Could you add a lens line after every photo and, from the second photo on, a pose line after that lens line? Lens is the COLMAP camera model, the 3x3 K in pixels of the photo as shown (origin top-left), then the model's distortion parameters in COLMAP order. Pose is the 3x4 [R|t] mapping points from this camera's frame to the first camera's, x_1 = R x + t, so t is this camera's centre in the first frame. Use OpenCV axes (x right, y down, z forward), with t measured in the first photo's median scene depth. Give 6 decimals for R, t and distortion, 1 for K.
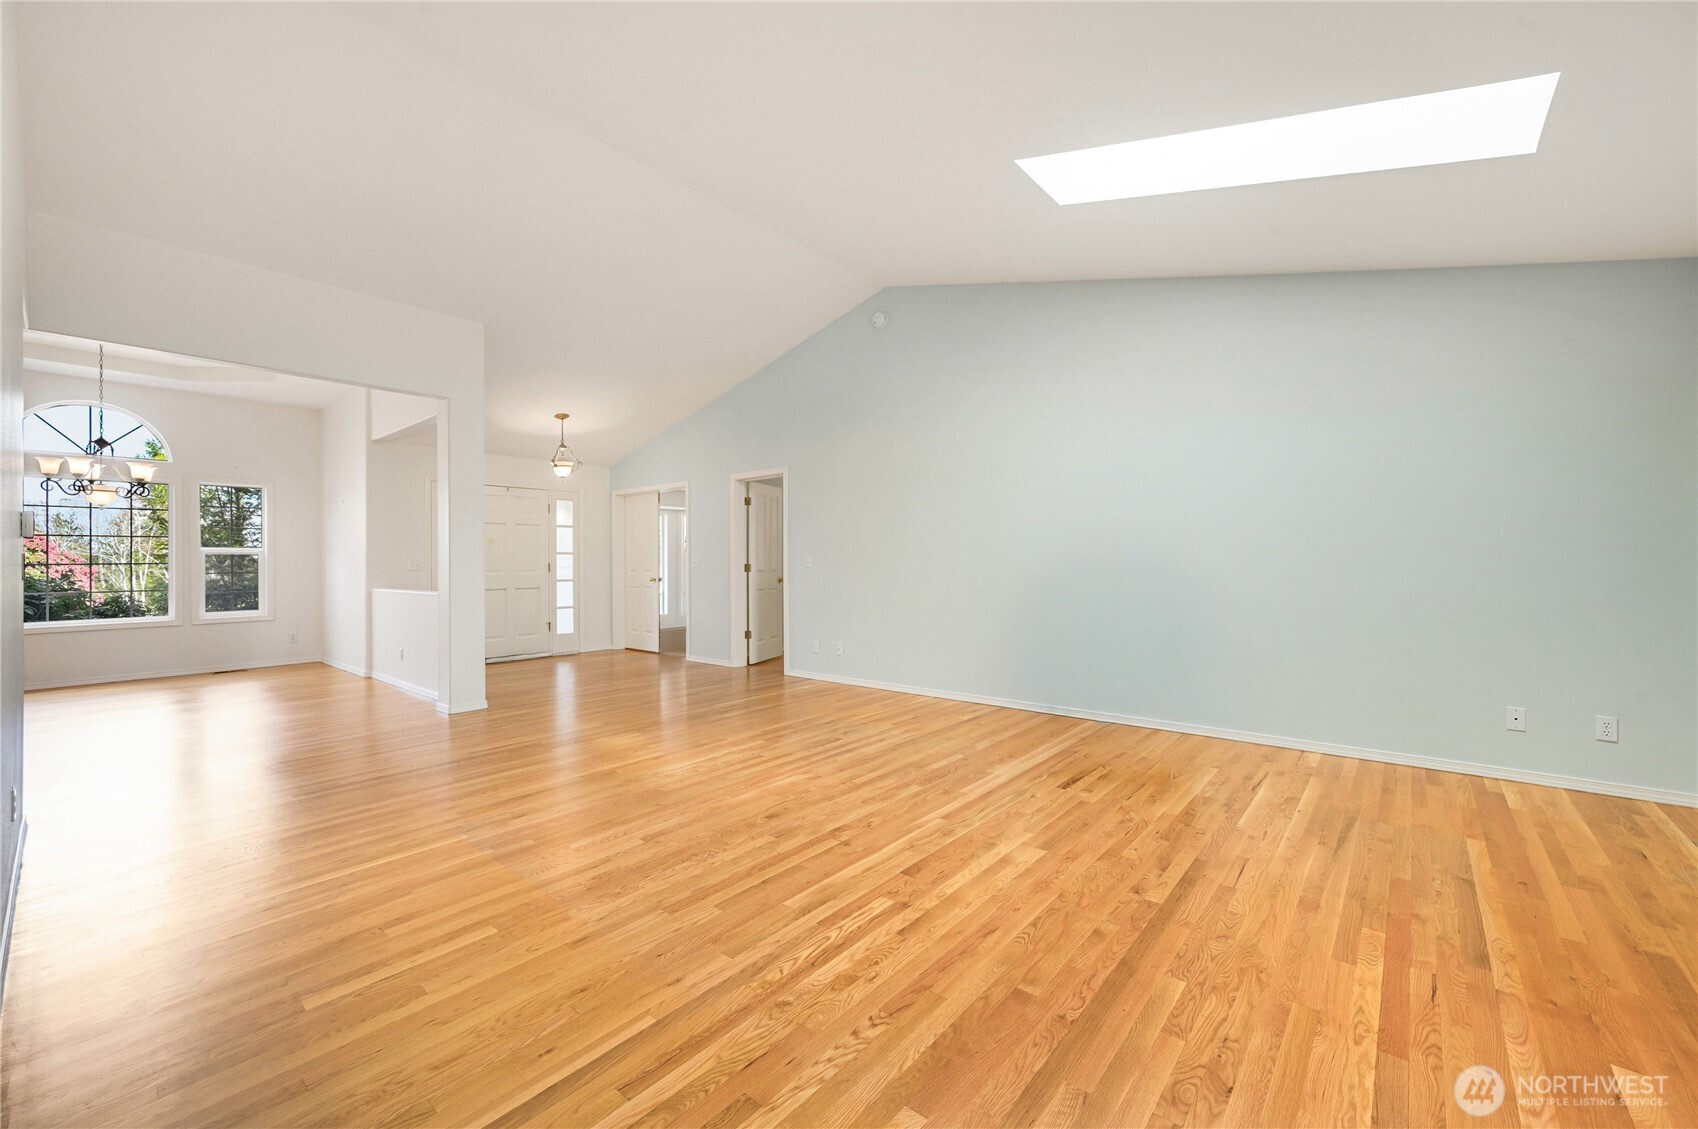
lens RADIAL K [[672.2, 0, 851.9], [0, 672.2, 563.9], [0, 0, 1]] dist [0.000818, 0.000607]
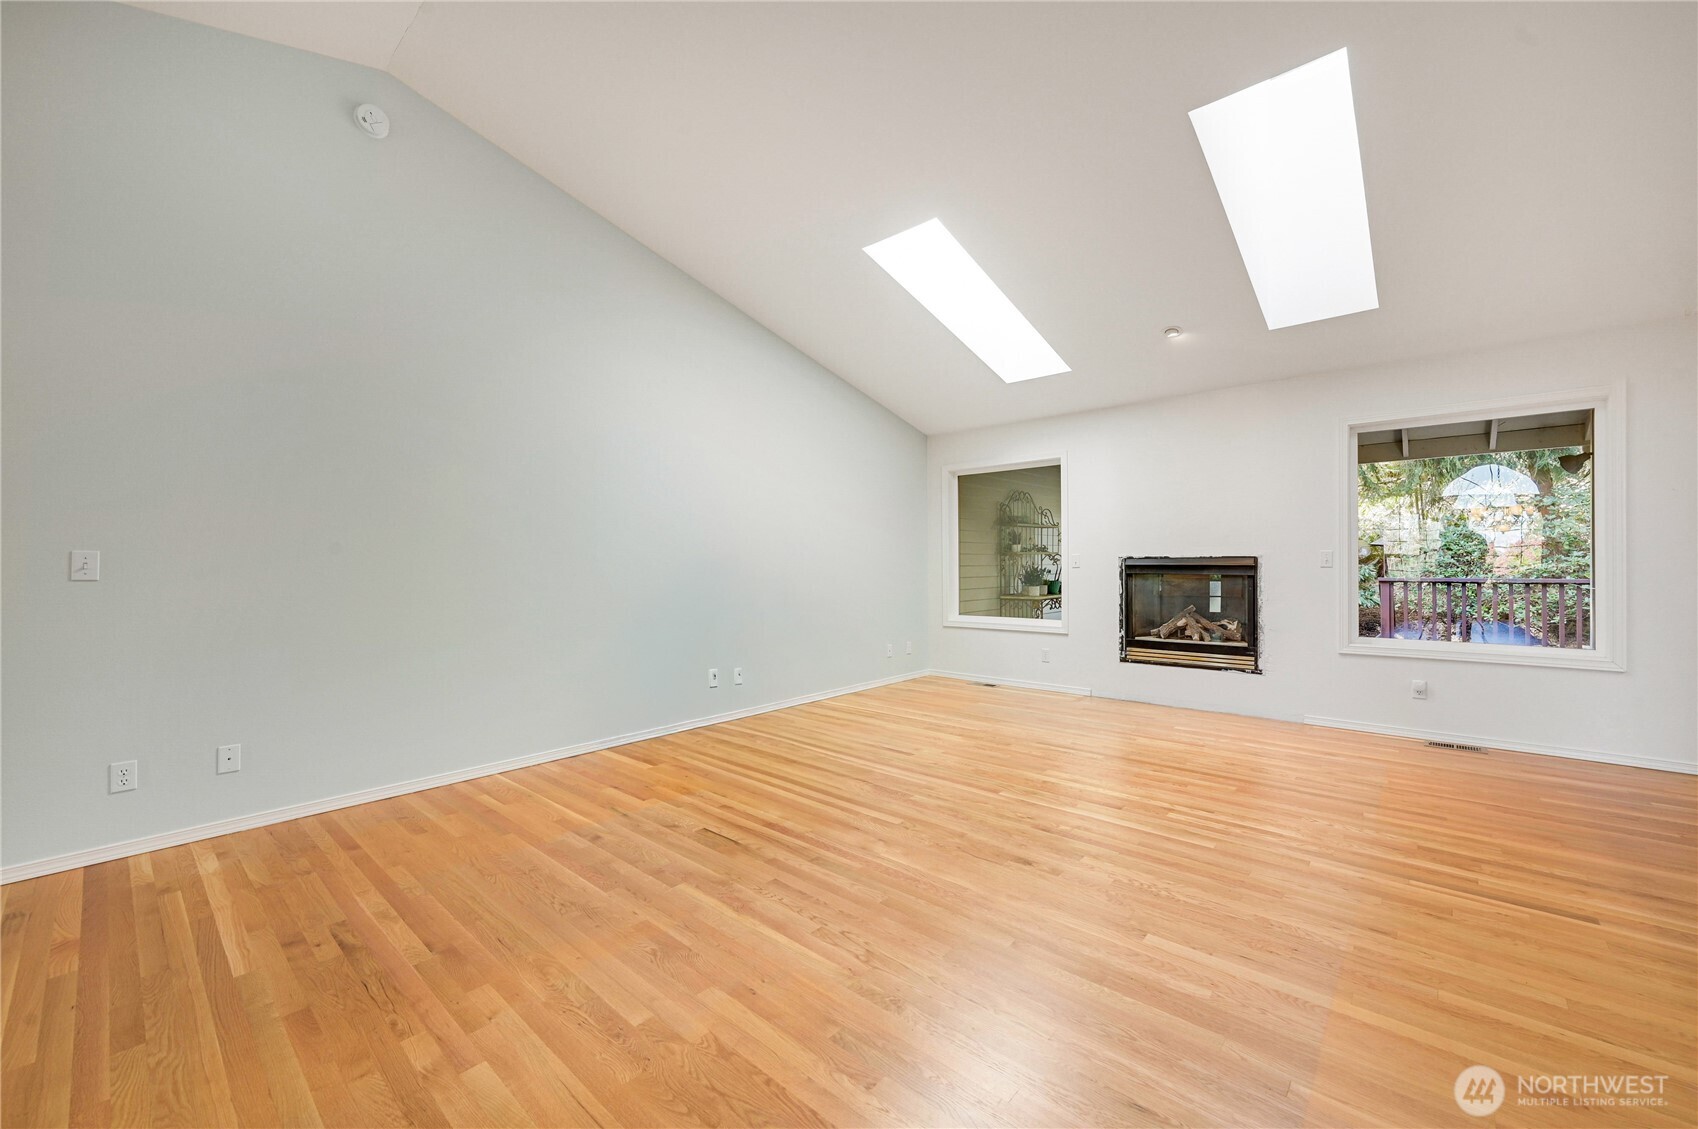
lens RADIAL K [[672.2, 0, 851.9], [0, 672.2, 563.9], [0, 0, 1]] dist [0.000818, 0.000607]
pose [[0.026043, -0.004447, 0.999651, -1.630793], [0.011962, 0.999920, 0.004136, -0.011900], [-0.999589, 0.011850, 0.026094, 2.000962]]
